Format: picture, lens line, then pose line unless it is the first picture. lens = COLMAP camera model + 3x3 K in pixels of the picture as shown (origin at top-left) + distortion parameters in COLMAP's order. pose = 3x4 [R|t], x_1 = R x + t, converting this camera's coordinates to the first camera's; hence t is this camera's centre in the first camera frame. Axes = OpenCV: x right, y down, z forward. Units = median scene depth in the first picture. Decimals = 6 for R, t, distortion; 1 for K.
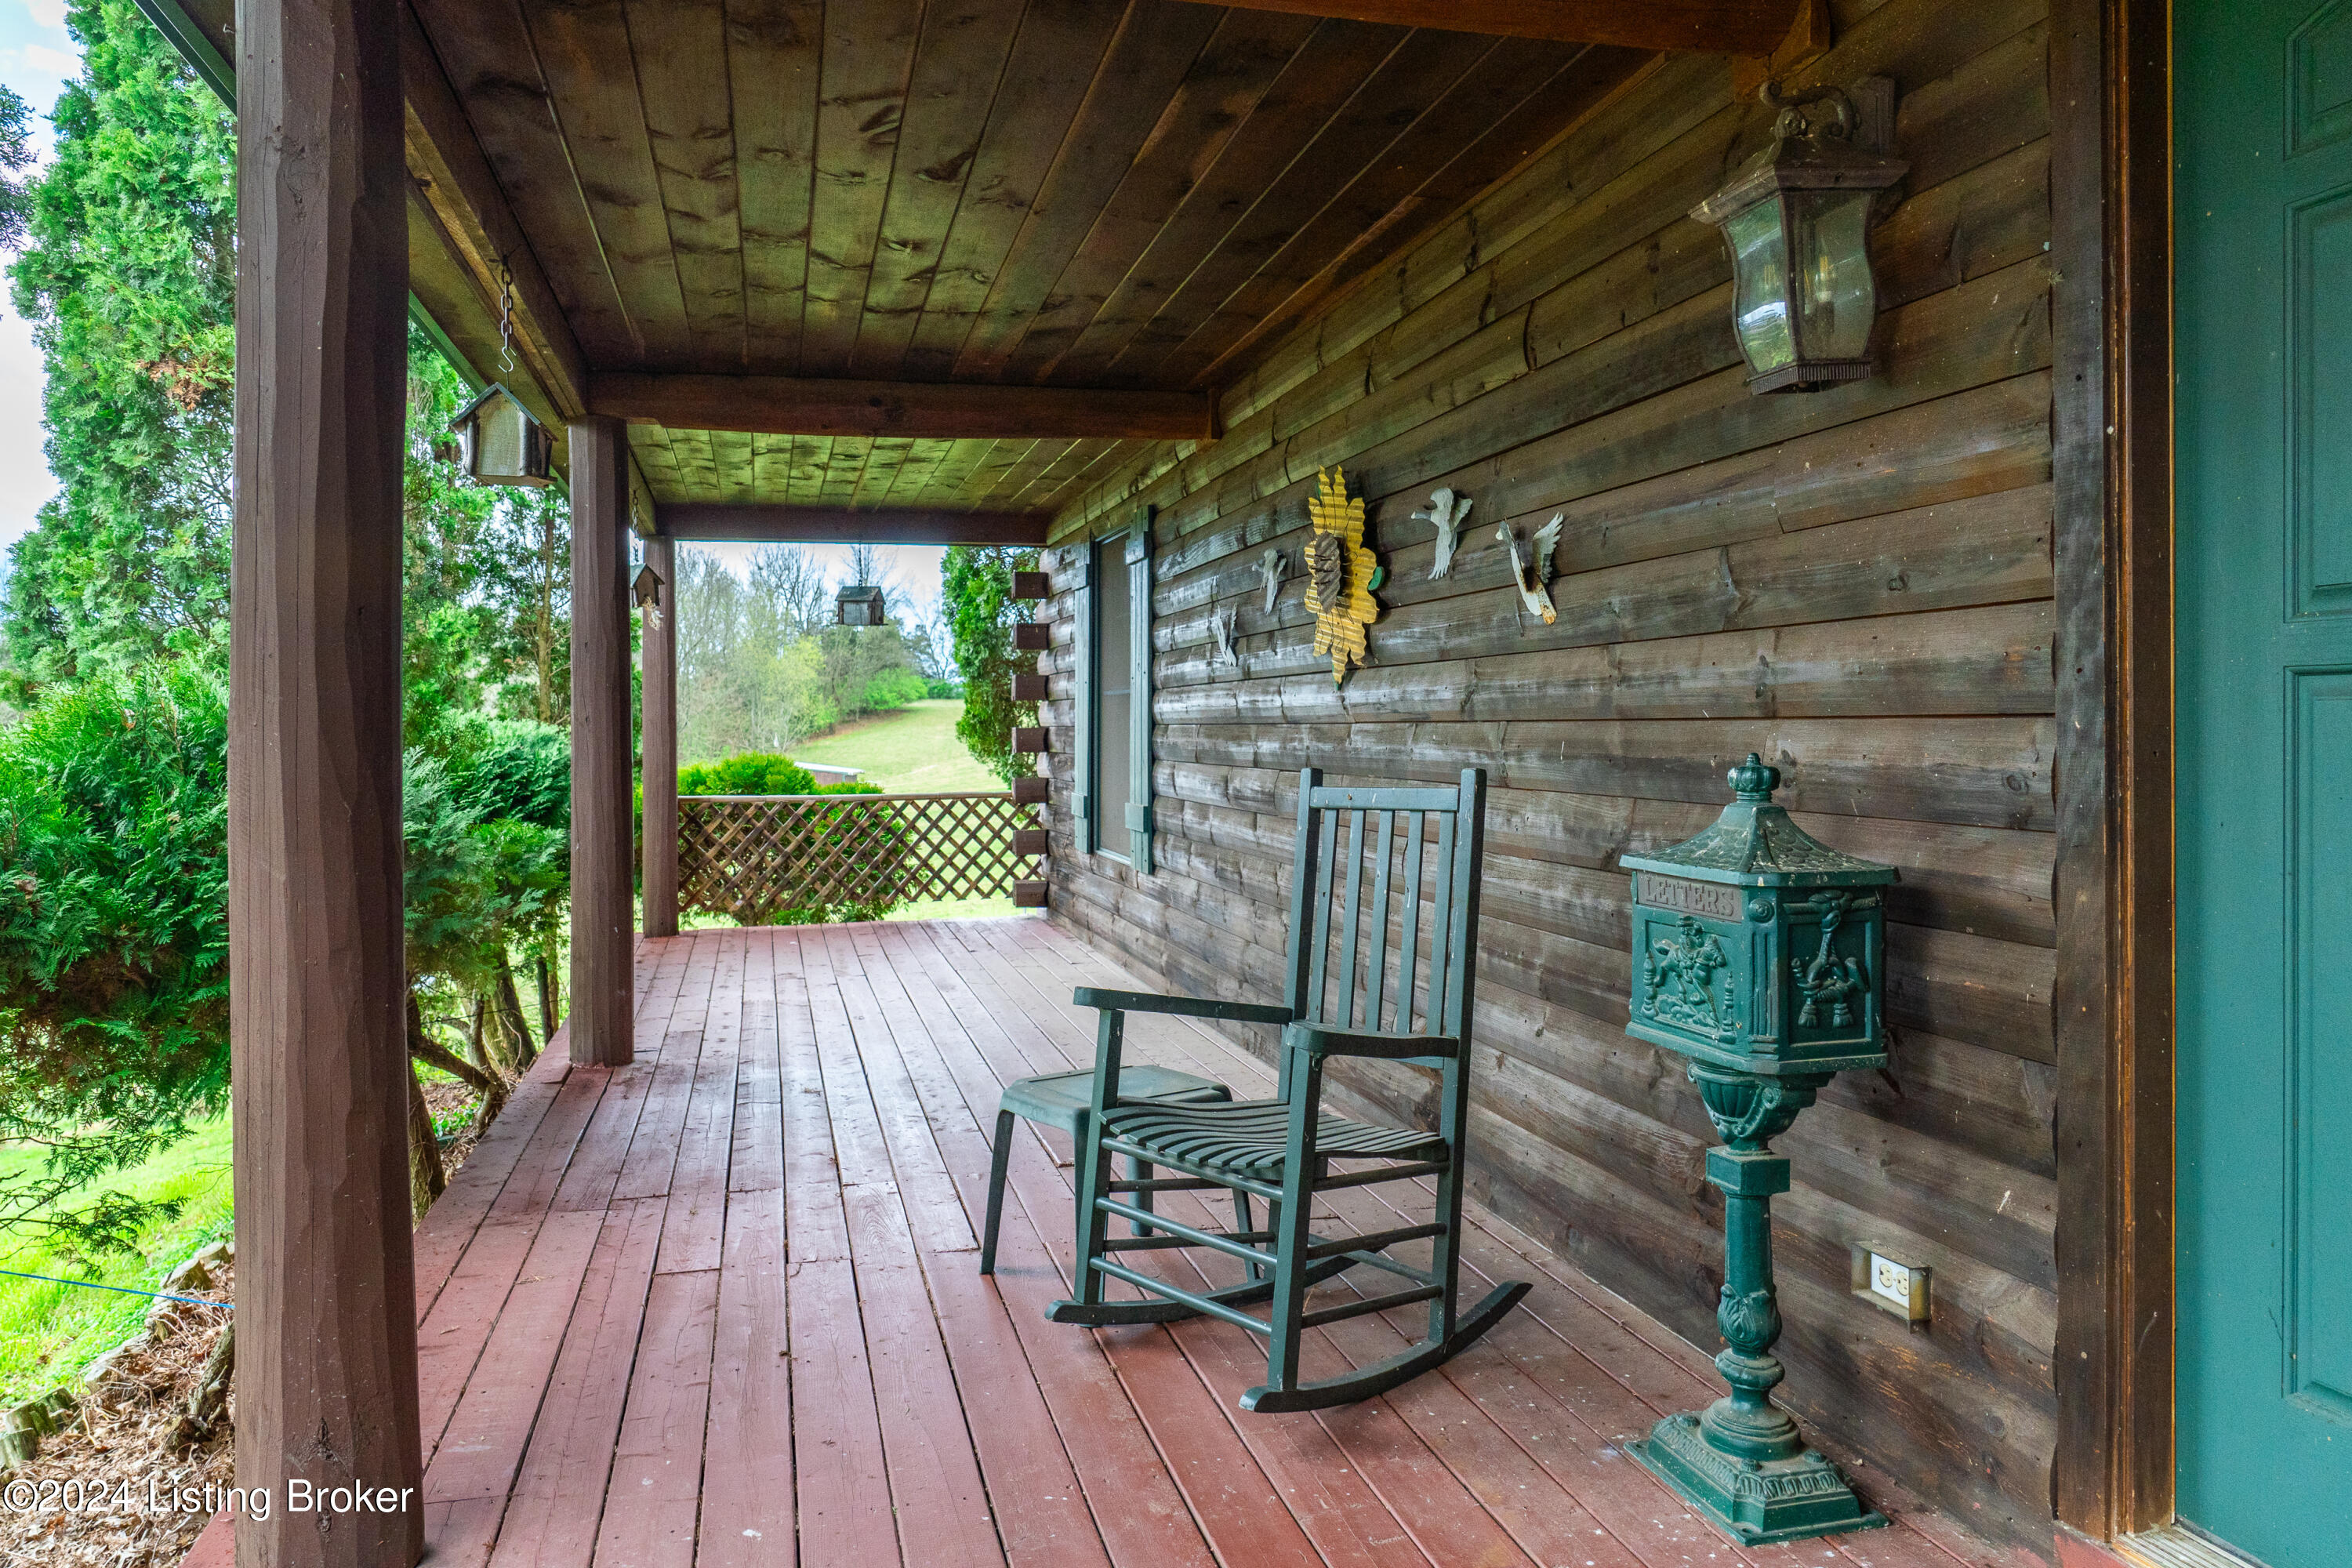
lens RADIAL K [[1702.2, 0, 1112.2], [0, 1702.2, 725.6], [0, 0, 1]] dist [-0.017410, 0.004796]
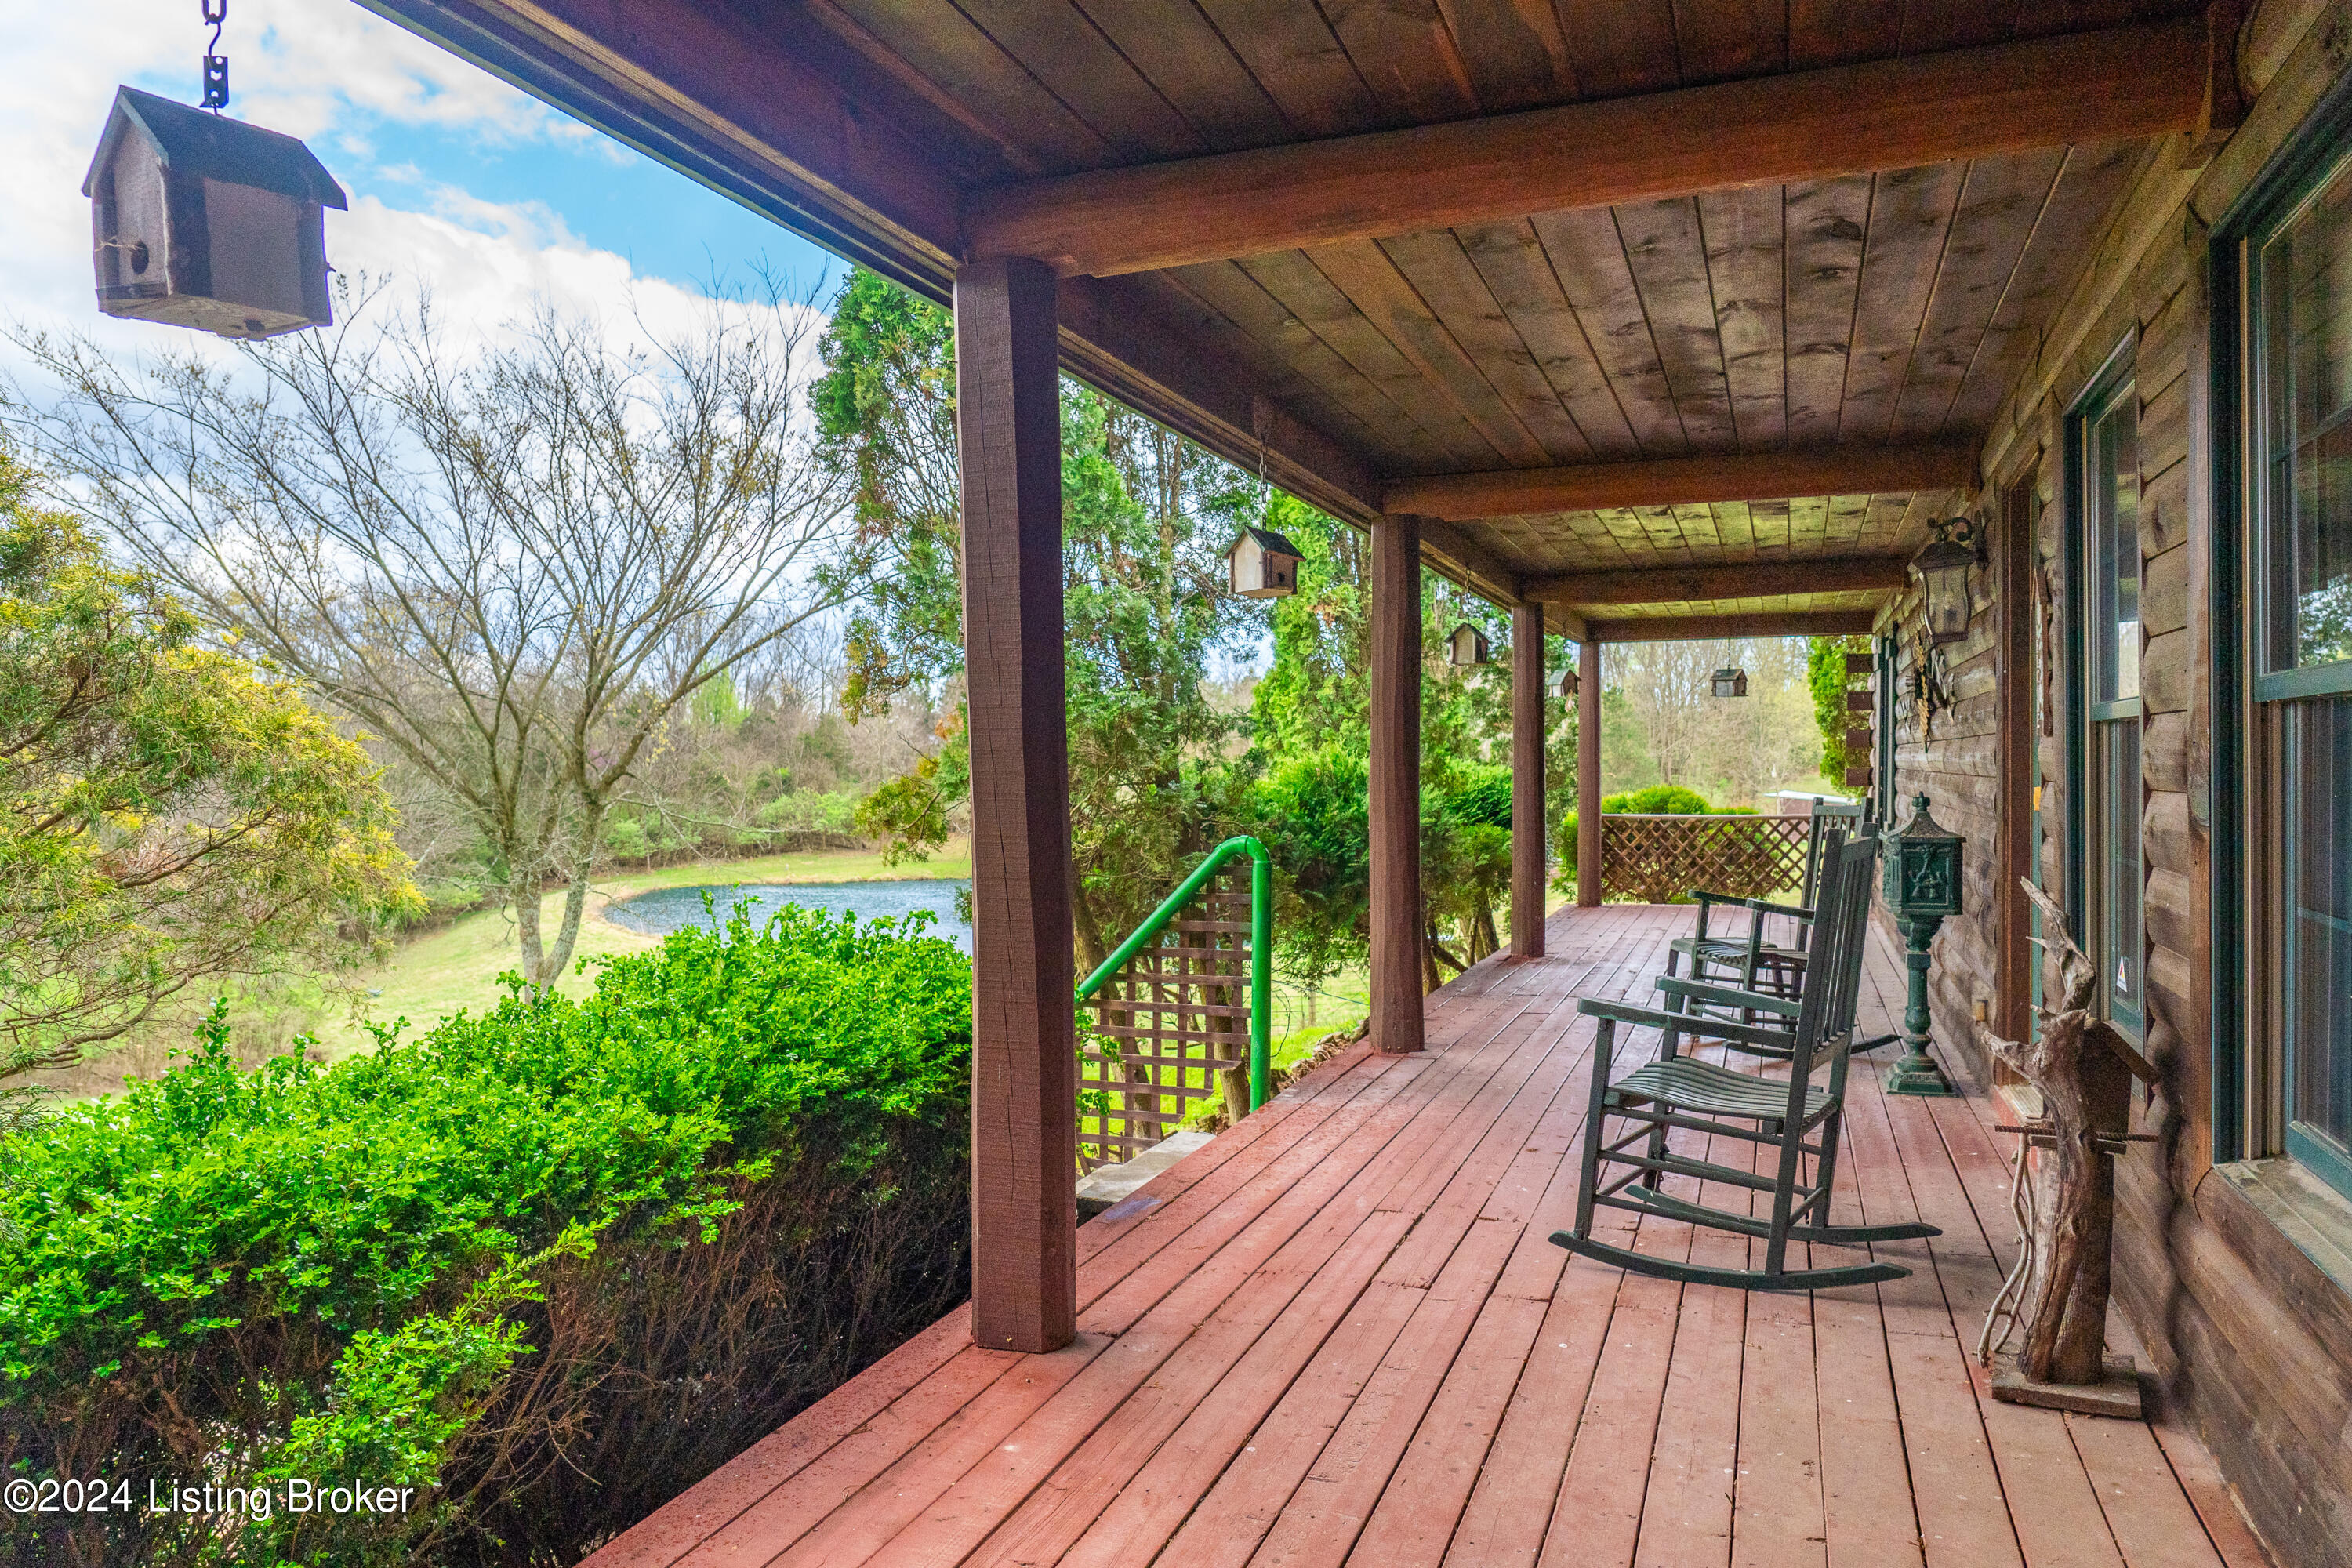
lens RADIAL K [[1646.4, 0, 1176.0], [0, 1646.4, 784.0], [0, 0, 1]] dist [-0.006084, -0.000721]
pose [[0.849043, 0.005166, -0.528299, 0.185547], [0.003953, 0.999862, 0.016130, -0.009913], [0.528310, -0.015784, 0.848905, -0.416106]]
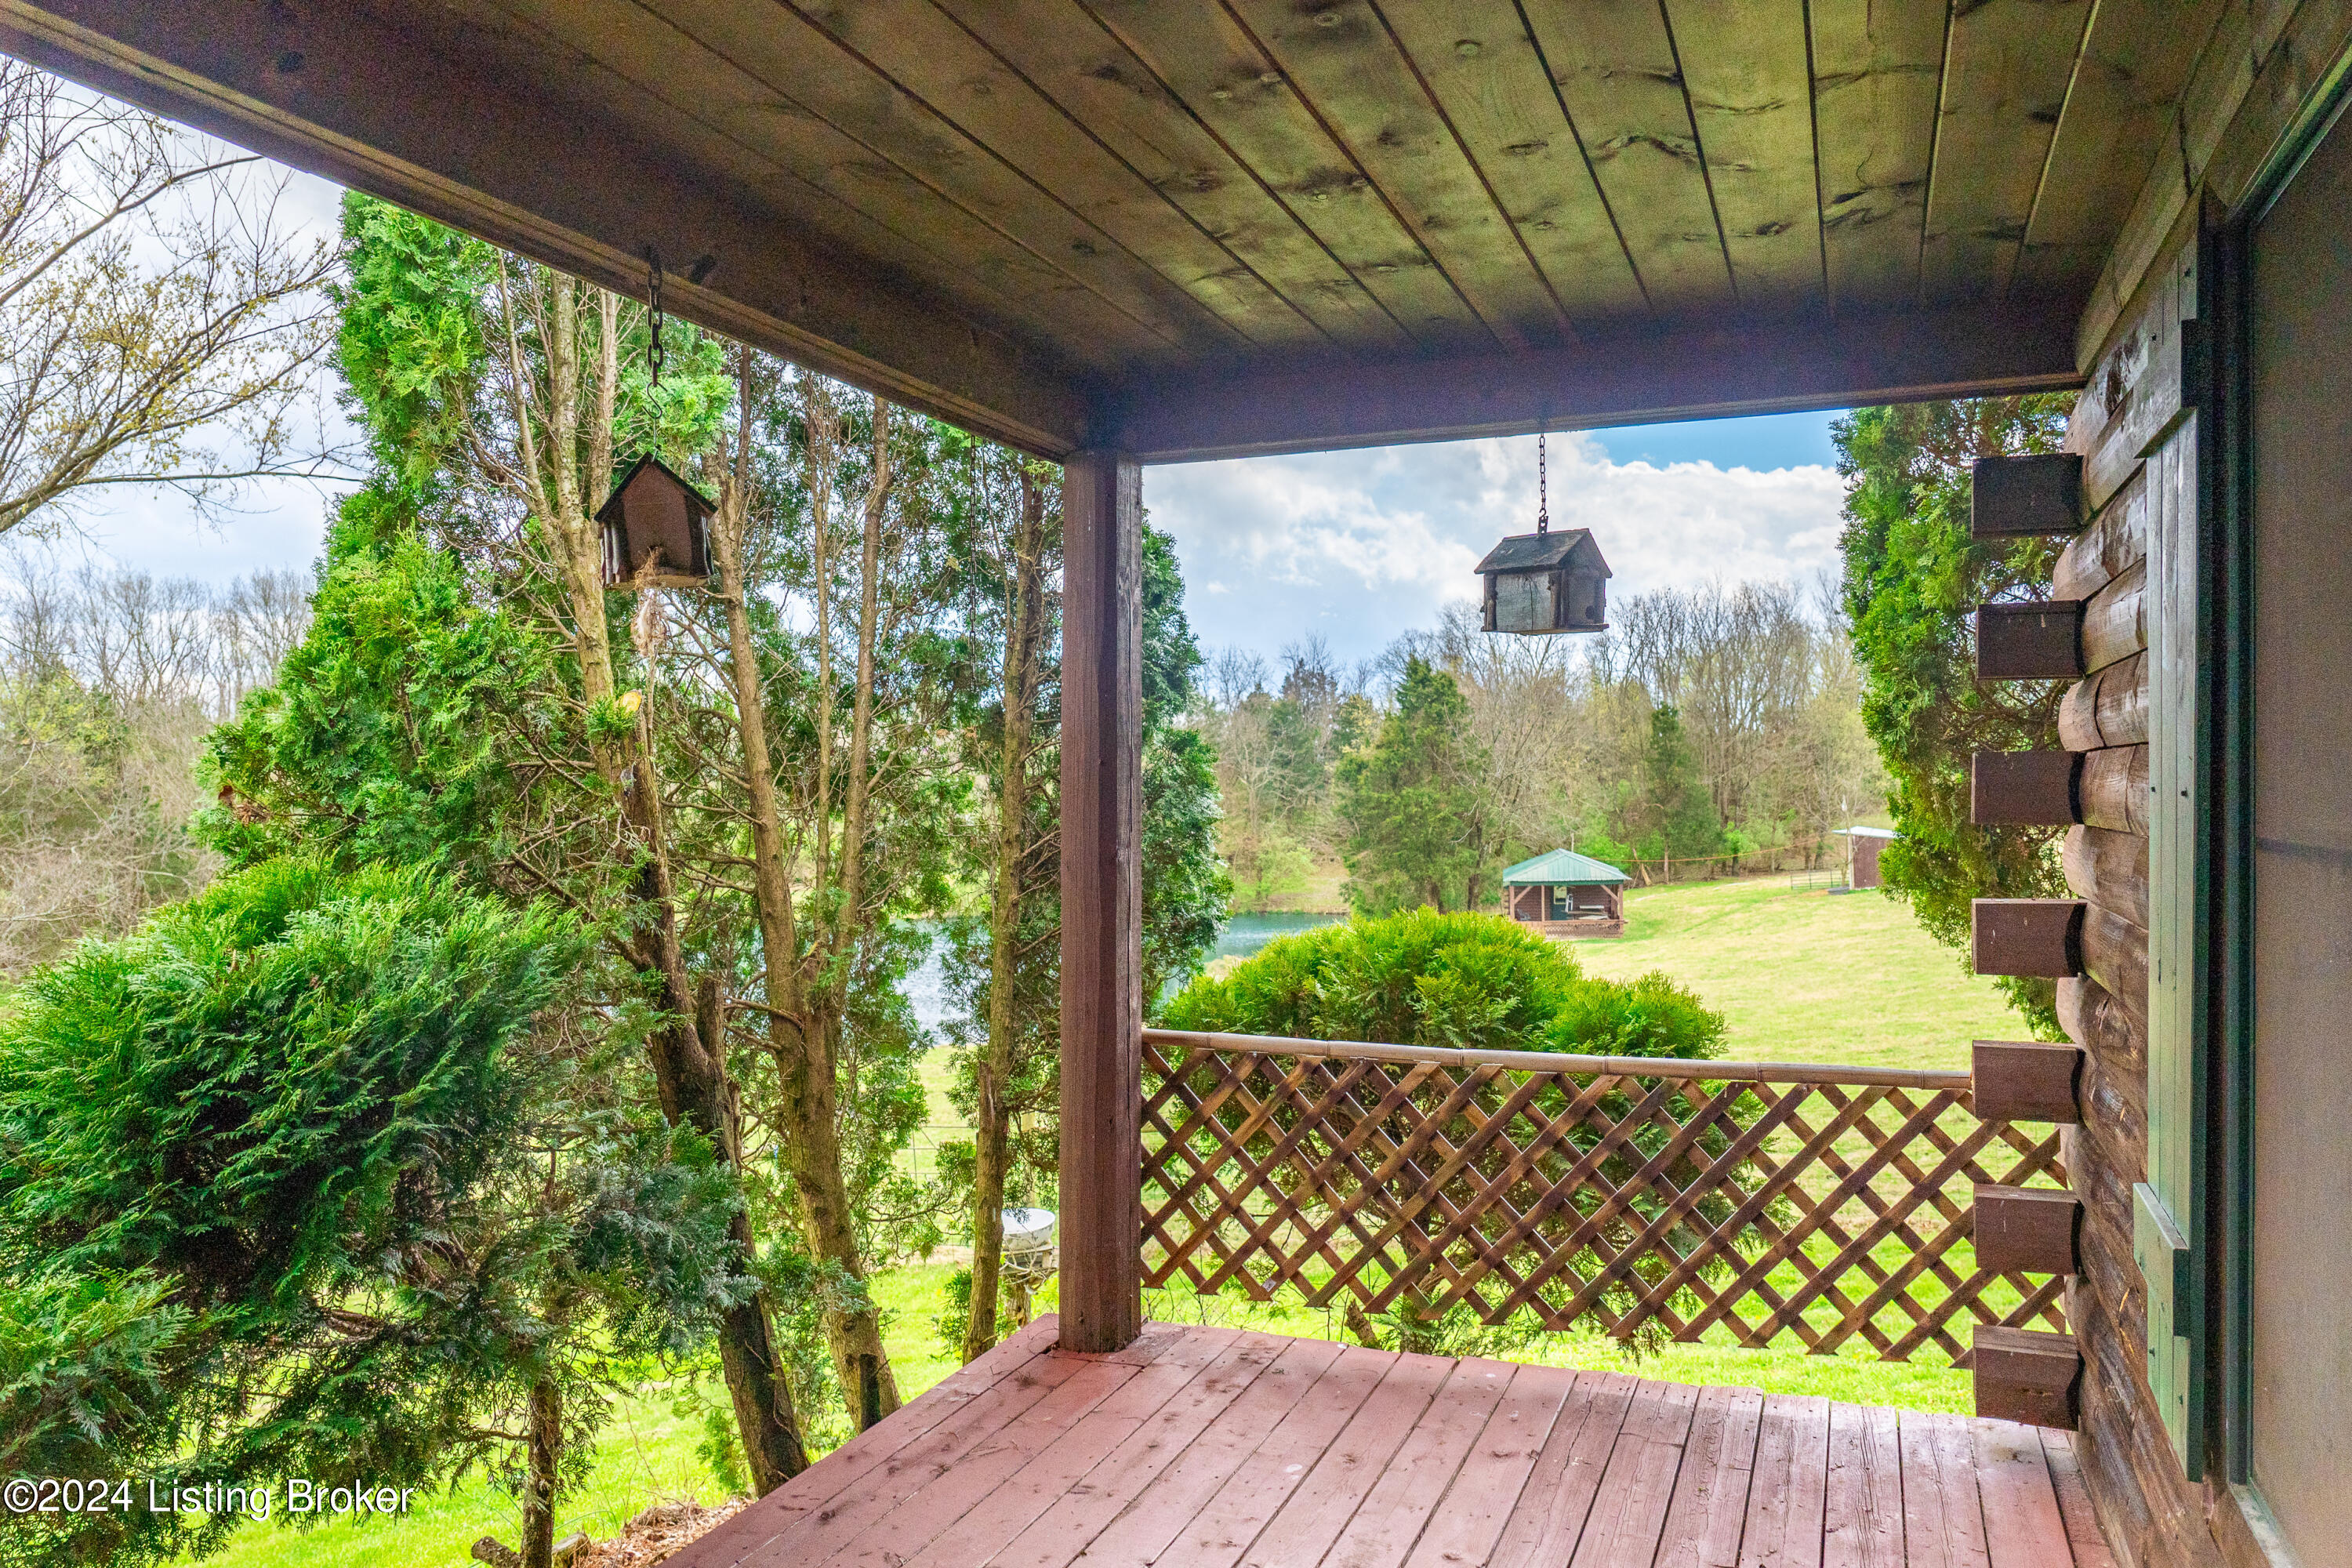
lens RADIAL K [[1646.4, 0, 1176.0], [0, 1646.4, 784.0], [0, 0, 1]] dist [-0.006084, -0.000721]
pose [[0.825896, -0.001561, -0.563821, -0.001782], [0.002753, 0.999995, 0.001266, -0.024335], [0.563816, -0.002598, 0.825896, 0.628298]]
